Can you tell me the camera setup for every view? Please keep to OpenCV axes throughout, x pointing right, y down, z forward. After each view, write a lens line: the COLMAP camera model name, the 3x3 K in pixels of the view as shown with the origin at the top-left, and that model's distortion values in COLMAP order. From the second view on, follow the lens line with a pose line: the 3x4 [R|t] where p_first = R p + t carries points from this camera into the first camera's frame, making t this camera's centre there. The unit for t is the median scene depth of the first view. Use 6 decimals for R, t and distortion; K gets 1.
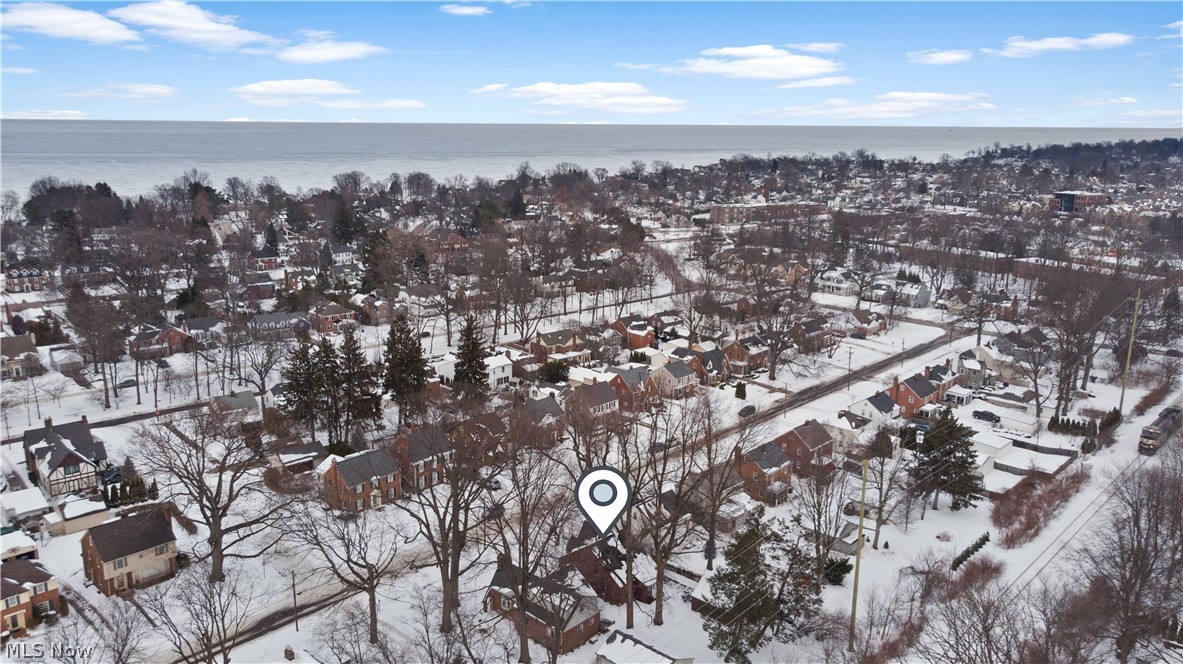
lens RADIAL K [[873.6, 0, 573.7], [0, 873.6, 328.2], [0, 0, 1]] dist [0.035483, 0.000649]
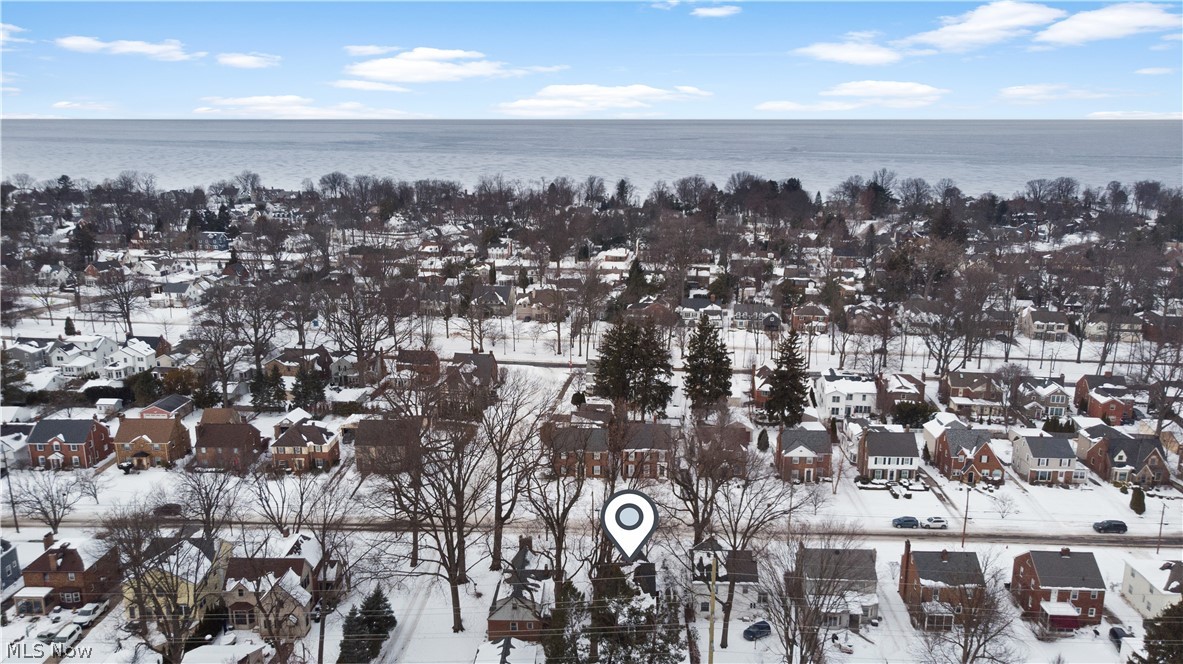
lens RADIAL K [[864.4, 0, 596.0], [0, 864.4, 332.9], [0, 0, 1]] dist [0.011049, 0.051482]
pose [[0.679440, 0.173762, -0.712859, 0.356105], [-0.169274, 0.982466, 0.078142, -0.041396], [0.713938, 0.067575, 0.696941, 0.170813]]
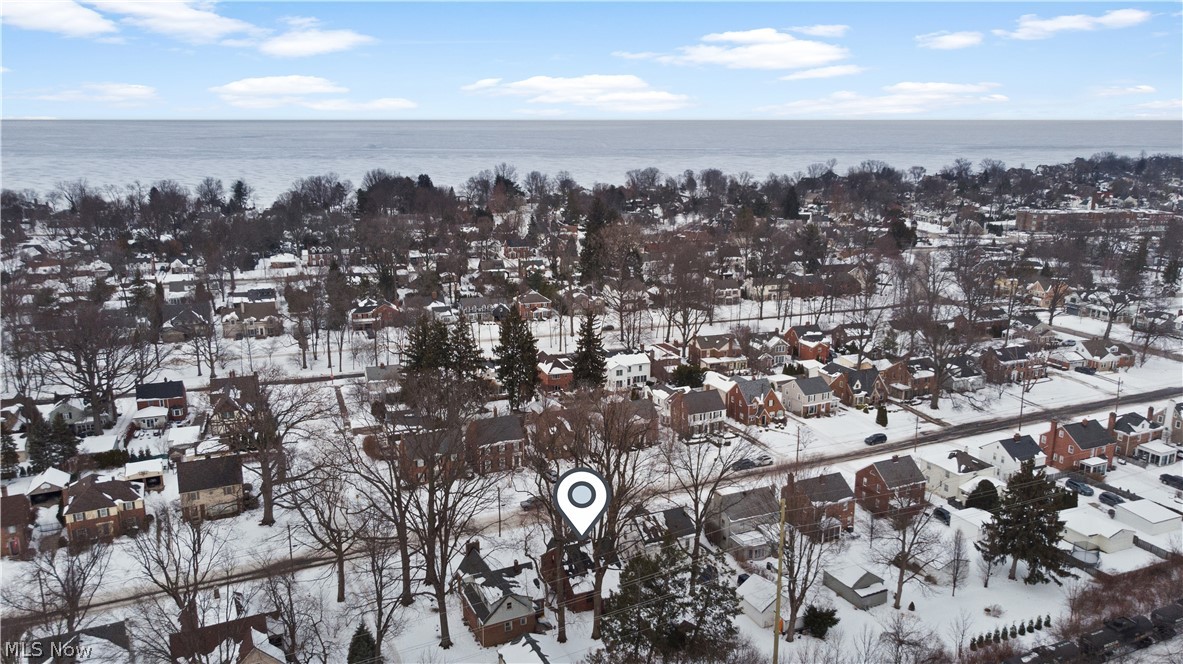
lens RADIAL K [[872.9, 0, 584.1], [0, 872.9, 339.5], [0, 0, 1]] dist [0.034416, -0.002797]
pose [[0.934023, 0.083924, -0.347216, 0.200271], [-0.078260, 0.996472, 0.030330, -0.010294], [0.348536, -0.001156, 0.937295, 0.044314]]
